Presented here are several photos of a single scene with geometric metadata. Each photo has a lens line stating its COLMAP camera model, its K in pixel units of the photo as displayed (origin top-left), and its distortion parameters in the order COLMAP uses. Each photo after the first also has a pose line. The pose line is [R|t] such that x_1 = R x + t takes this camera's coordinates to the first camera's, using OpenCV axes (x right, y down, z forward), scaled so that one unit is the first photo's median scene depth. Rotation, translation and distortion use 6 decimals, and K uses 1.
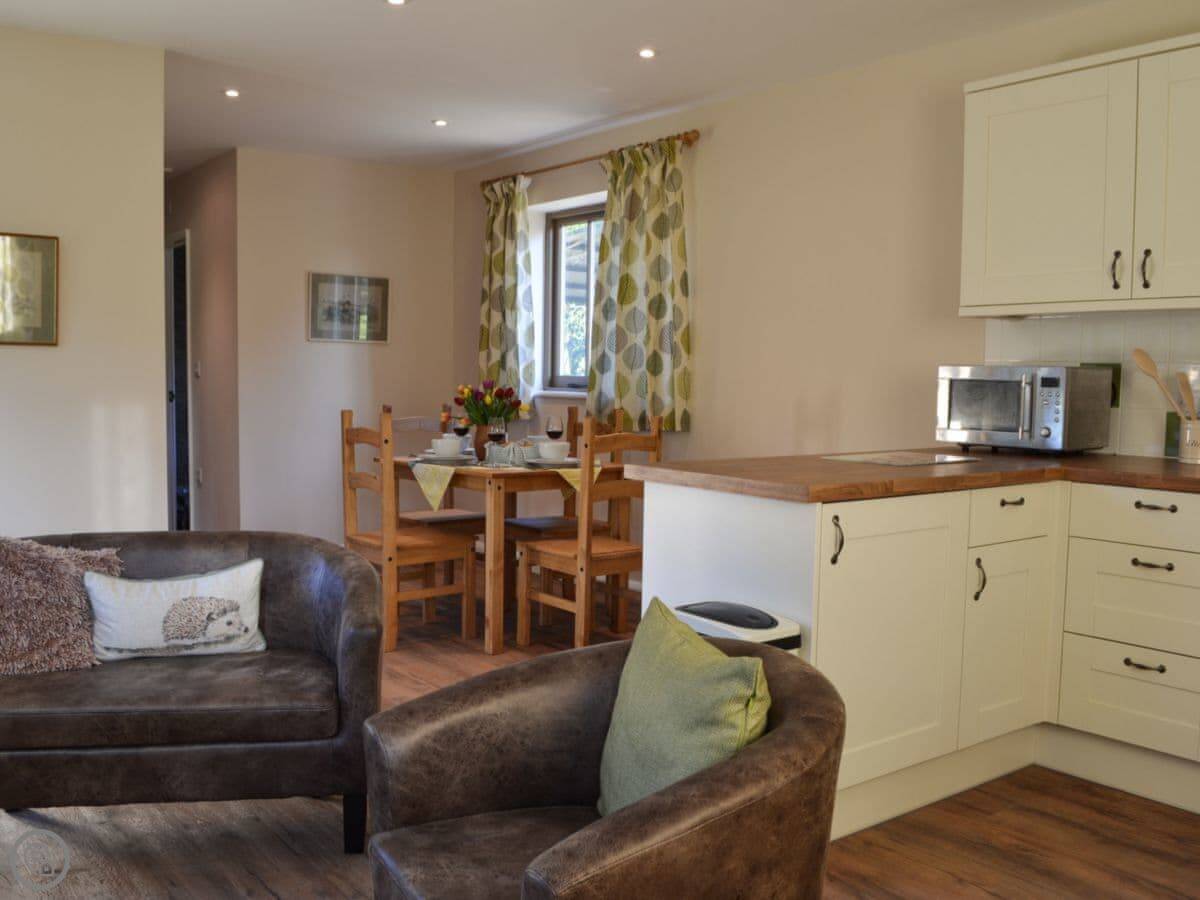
lens RADIAL K [[1132.2, 0, 598.6], [0, 1132.2, 456.0], [0, 0, 1]] dist [-0.076112, -0.000108]
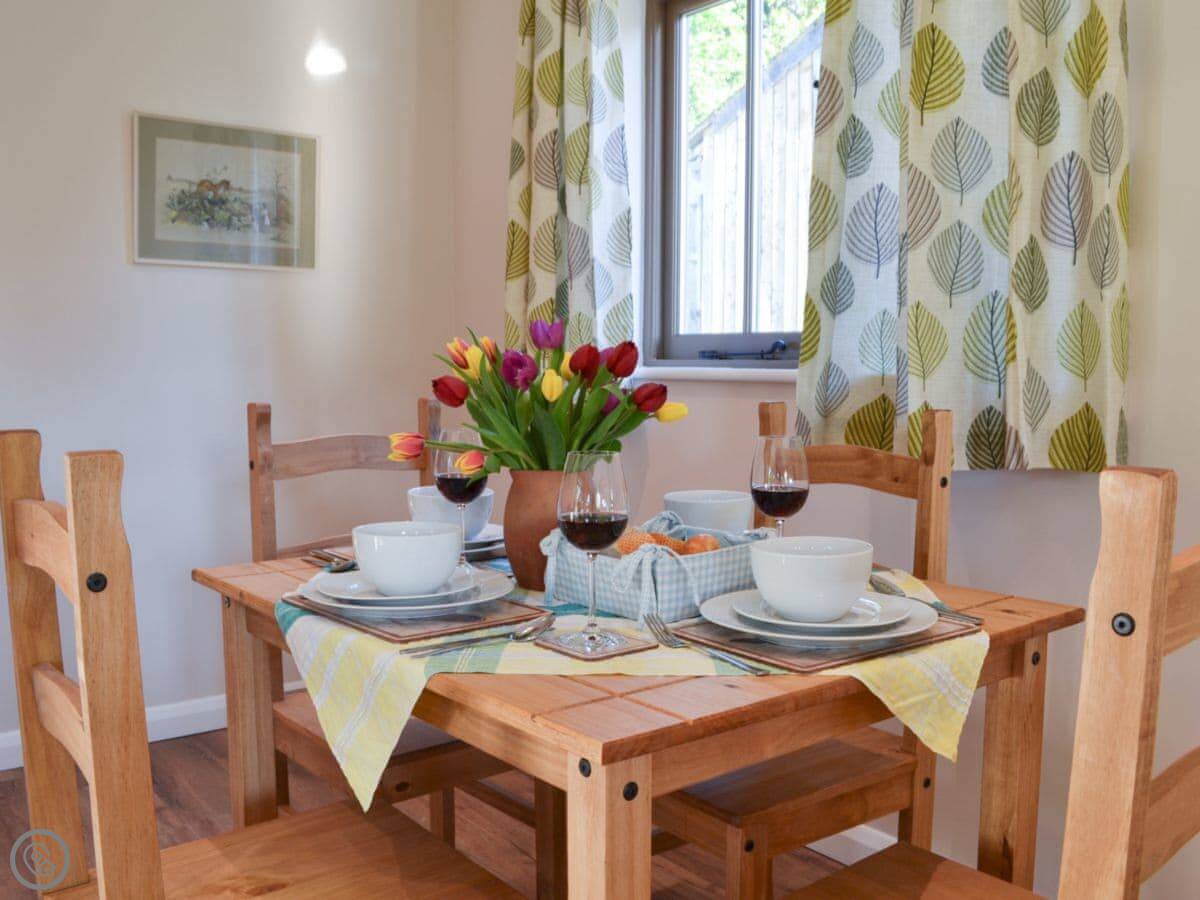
lens RADIAL K [[1132.2, 0, 598.6], [0, 1132.2, 456.0], [0, 0, 1]] dist [-0.076112, -0.000108]
pose [[0.999846, -0.008796, -0.015201, -0.070770], [0.008913, 0.999931, 0.007677, -0.029210], [0.015132, -0.007811, 0.999855, 0.620444]]
